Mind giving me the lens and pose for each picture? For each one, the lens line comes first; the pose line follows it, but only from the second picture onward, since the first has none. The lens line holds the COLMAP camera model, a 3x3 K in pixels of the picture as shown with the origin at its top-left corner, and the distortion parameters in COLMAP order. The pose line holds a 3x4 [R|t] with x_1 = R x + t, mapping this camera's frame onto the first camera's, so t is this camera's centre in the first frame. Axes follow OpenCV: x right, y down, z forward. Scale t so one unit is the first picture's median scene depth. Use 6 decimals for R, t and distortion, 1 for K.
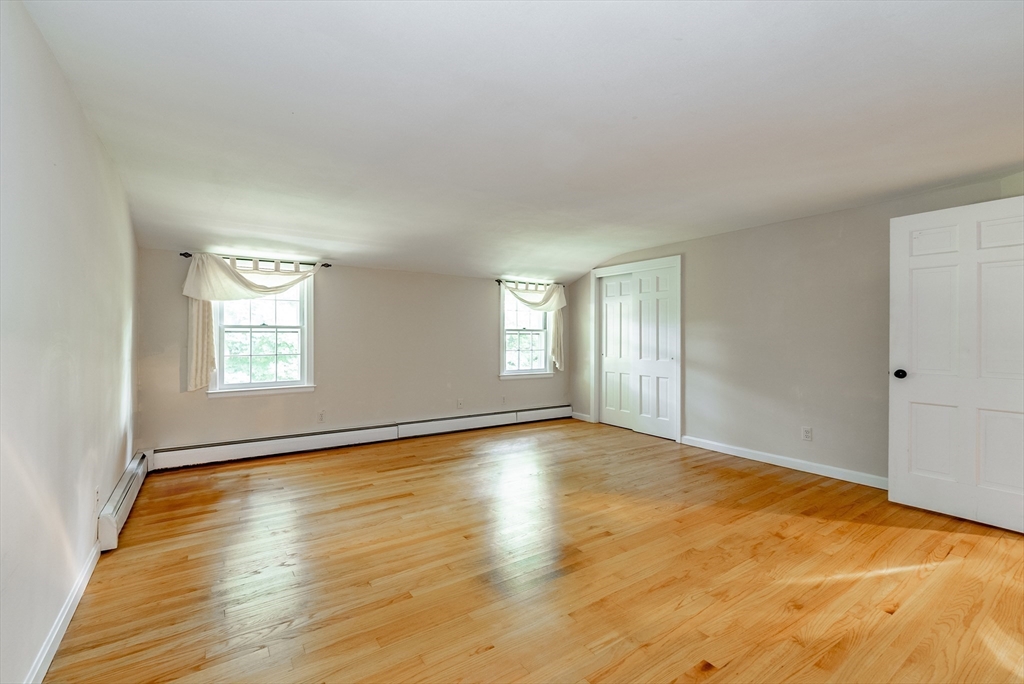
lens RADIAL K [[439.5, 0, 509.6], [0, 439.5, 321.1], [0, 0, 1]] dist [0.032039, 0.000103]
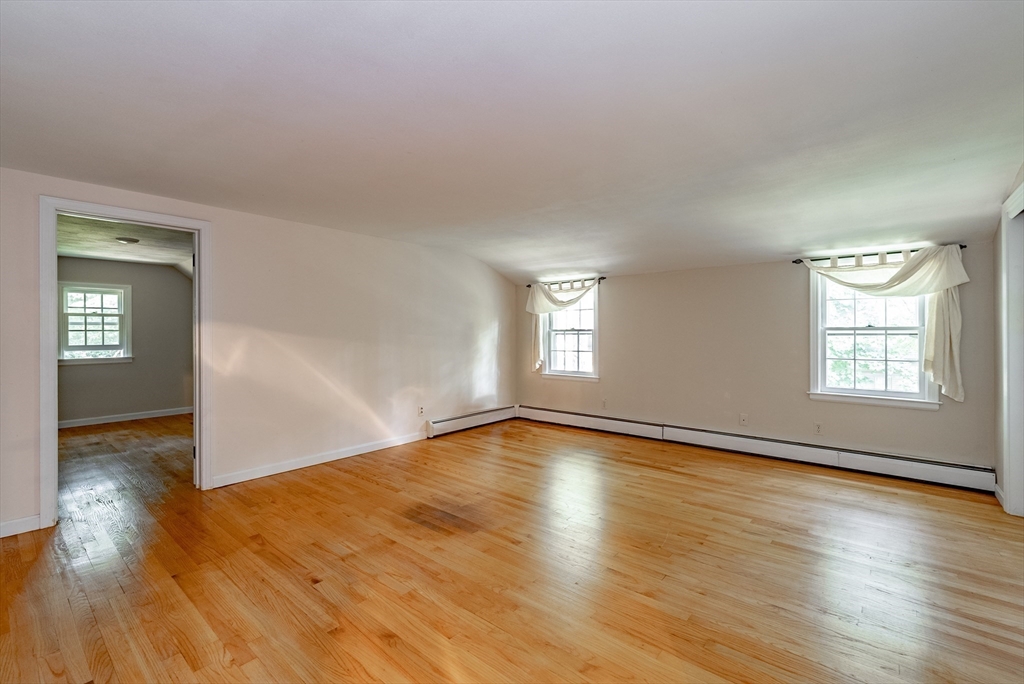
lens RADIAL K [[424.5, 0, 500.3], [0, 424.5, 331.5], [0, 0, 1]] dist [-0.001236, -0.000022]
pose [[0.284621, -0.013026, -0.958552, 0.492042], [0.028905, 0.999570, -0.005000, 0.012702], [0.958204, -0.026284, 0.284875, 0.324118]]
